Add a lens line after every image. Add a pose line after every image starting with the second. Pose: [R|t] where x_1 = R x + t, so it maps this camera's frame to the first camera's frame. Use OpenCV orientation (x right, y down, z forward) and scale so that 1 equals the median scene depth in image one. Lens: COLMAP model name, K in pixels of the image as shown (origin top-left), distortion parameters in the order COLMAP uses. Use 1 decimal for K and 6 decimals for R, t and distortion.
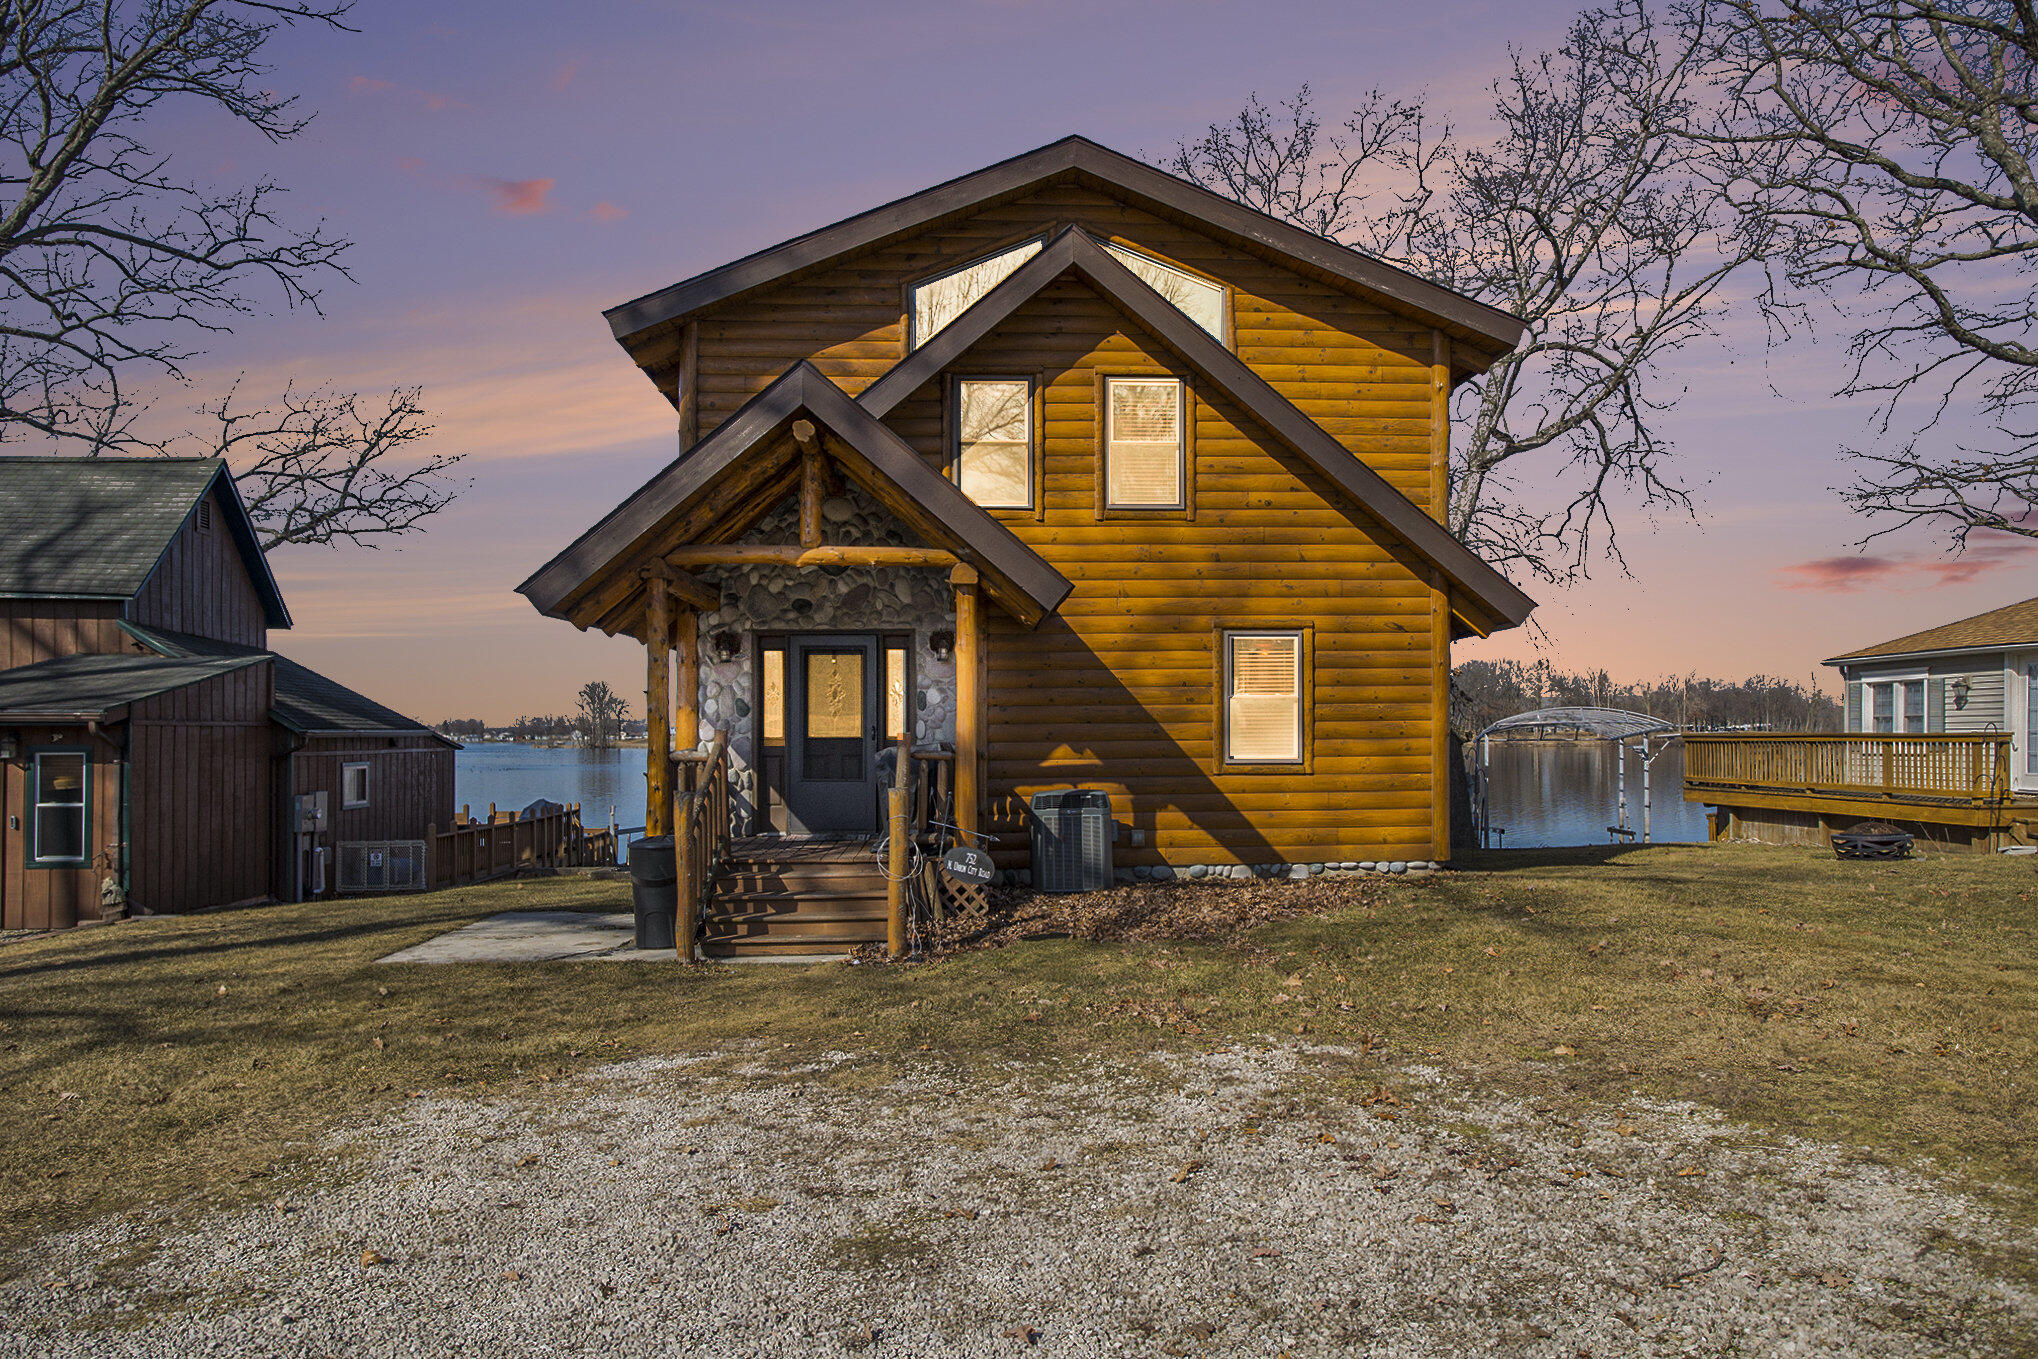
lens RADIAL K [[1470.4, 0, 1019.0], [0, 1470.4, 679.5], [0, 0, 1]] dist [0.002556, 0.004416]
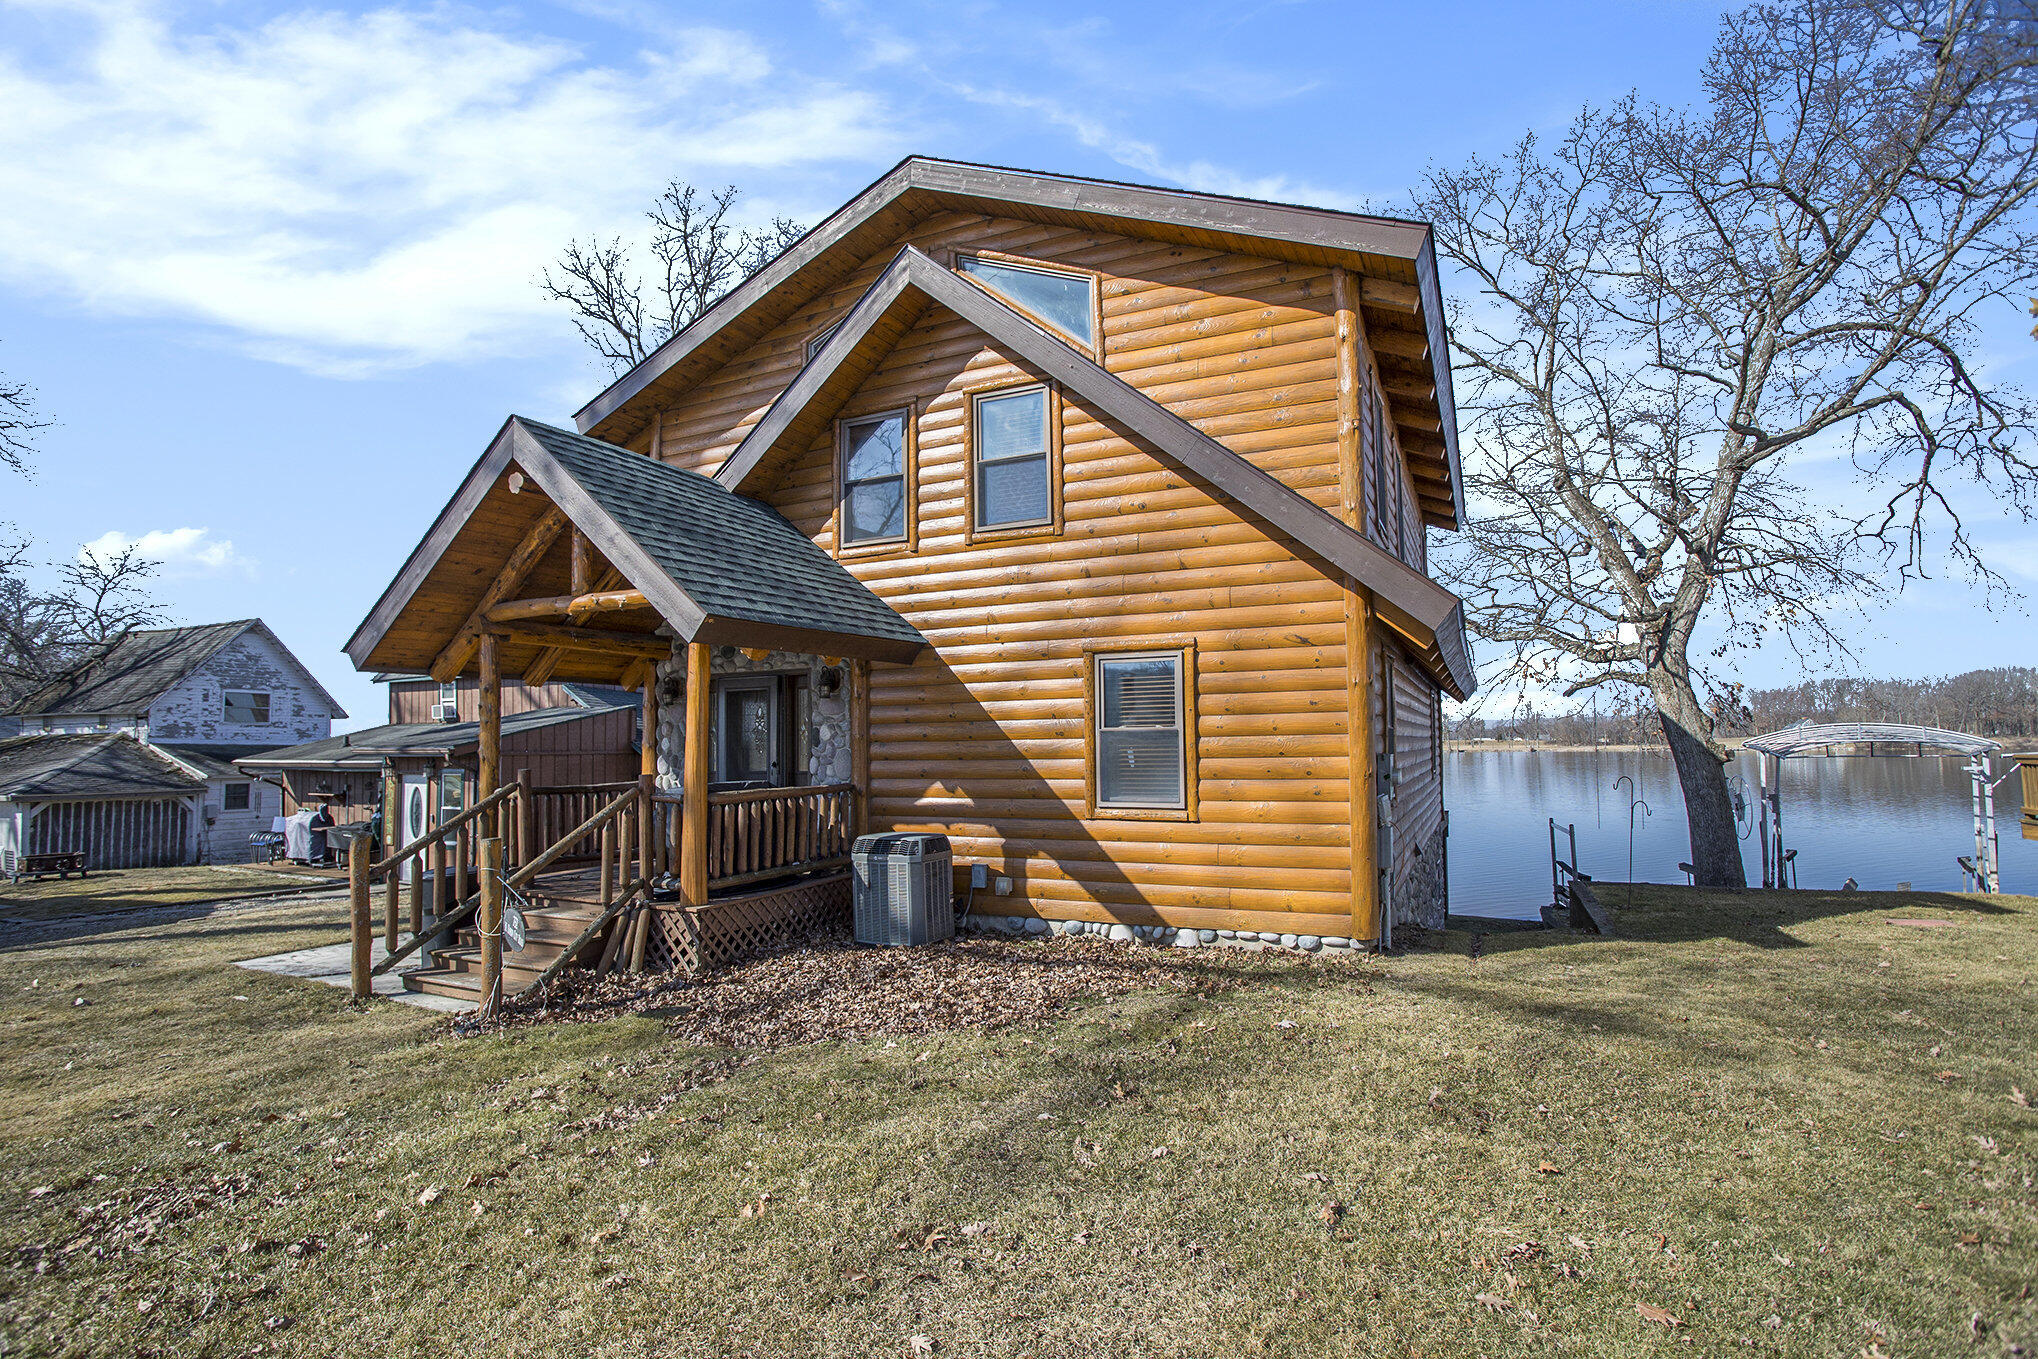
lens RADIAL K [[969.8, 0, 1019.1], [0, 969.8, 669.3], [0, 0, 1]] dist [-0.052170, 0.025176]
pose [[0.870965, -0.042620, -0.489492, 0.383808], [0.022951, 0.998672, -0.046118, 0.001205], [0.490808, 0.028933, 0.870787, 0.471430]]
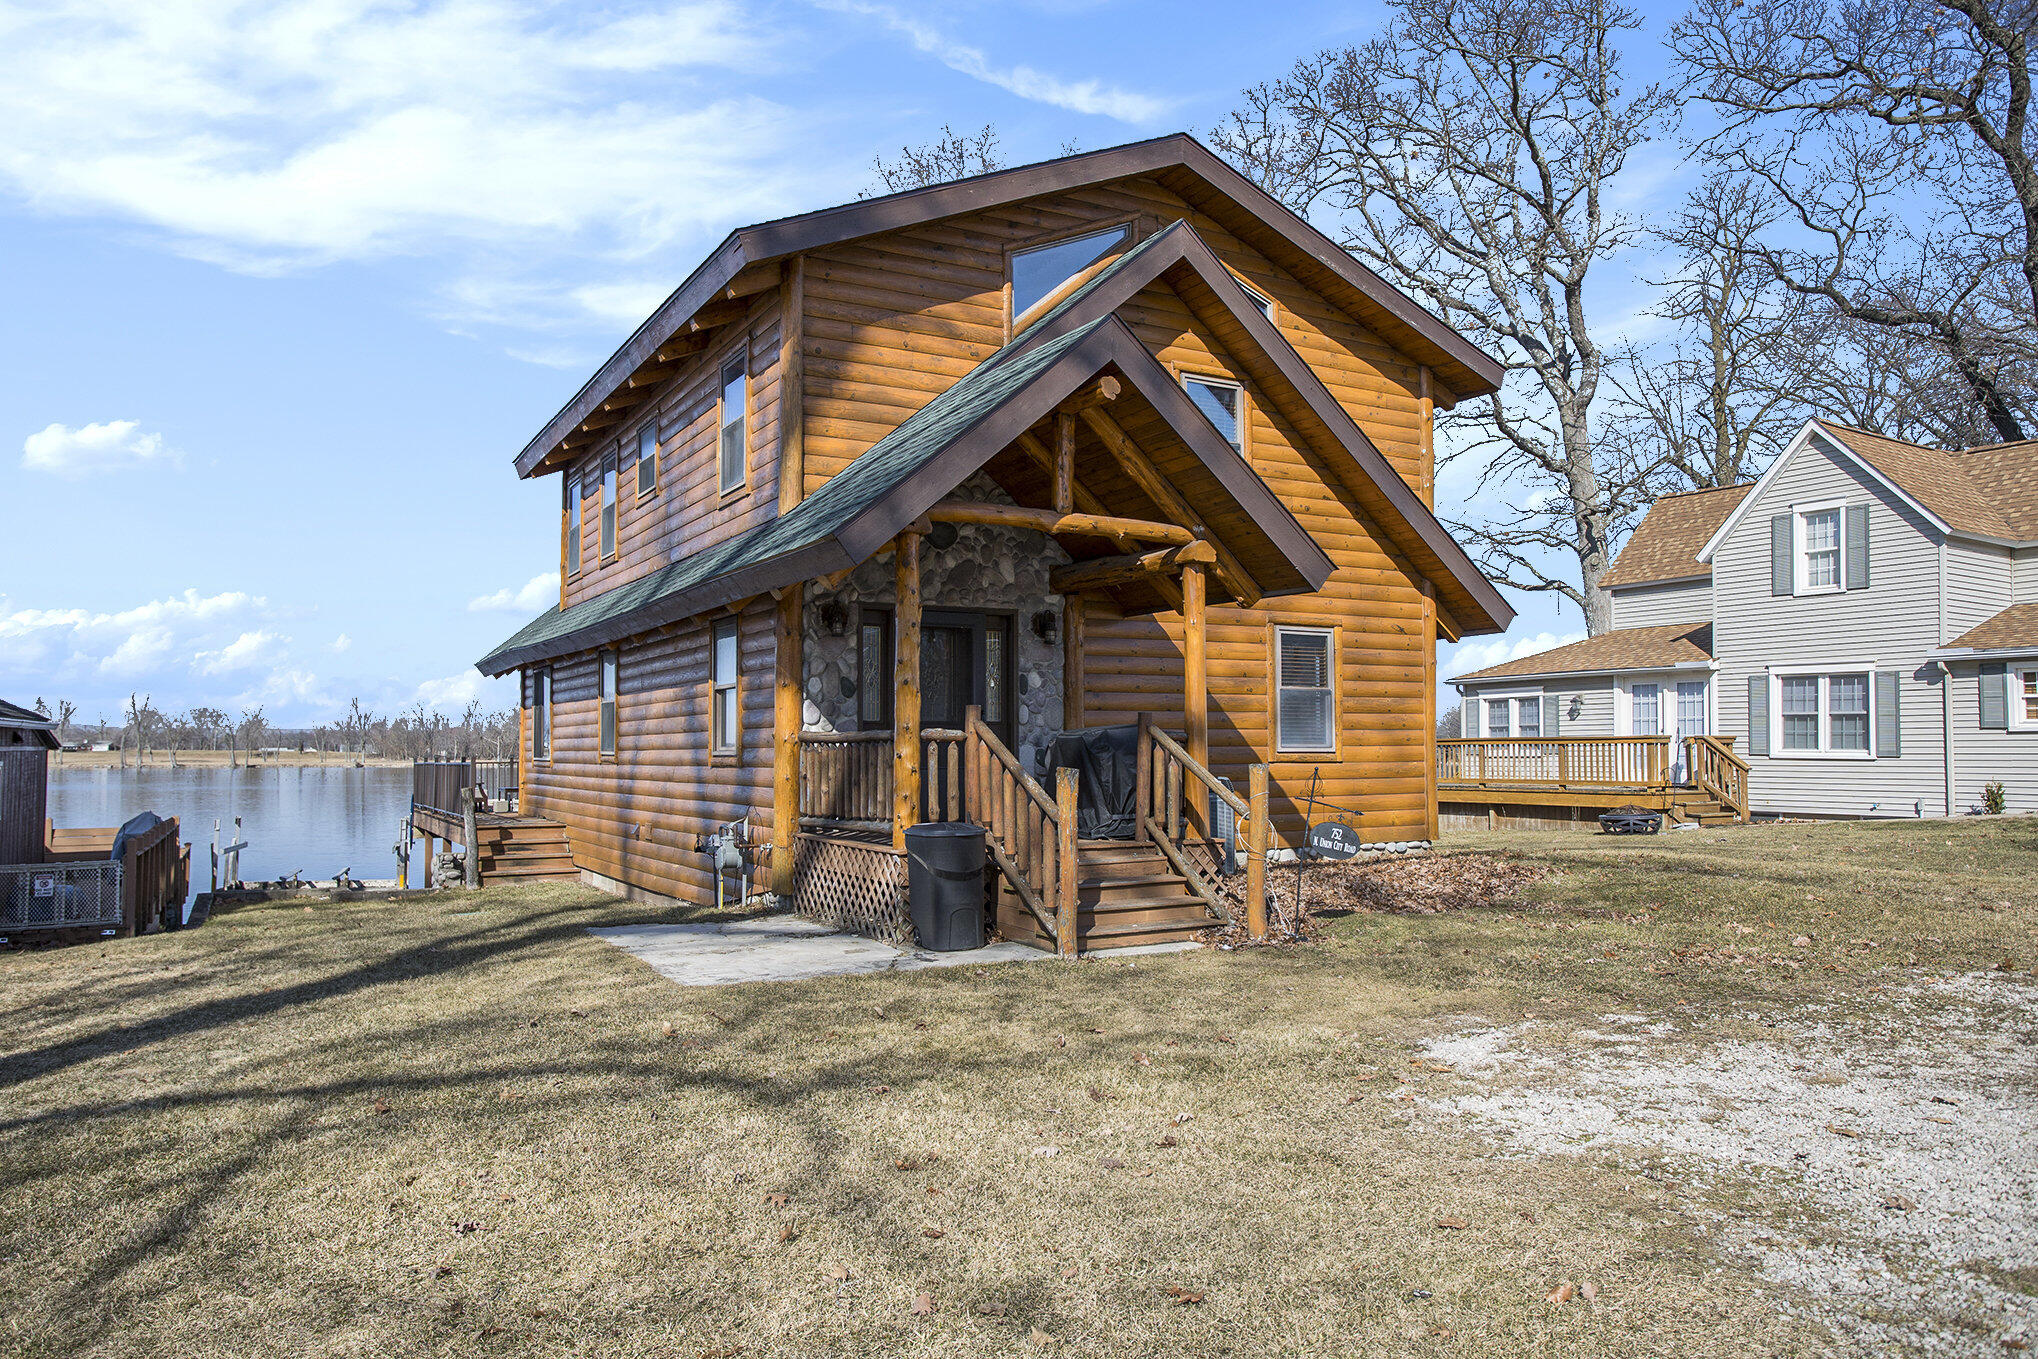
lens RADIAL K [[1401.5, 0, 1018.7], [0, 1401.5, 671.0], [0, 0, 1]] dist [0.004677, 0.000909]
pose [[0.901382, 0.028834, 0.432063, -0.459841], [-0.018393, 0.999430, -0.028326, 0.031111], [-0.432633, 0.017585, 0.901398, 0.175821]]
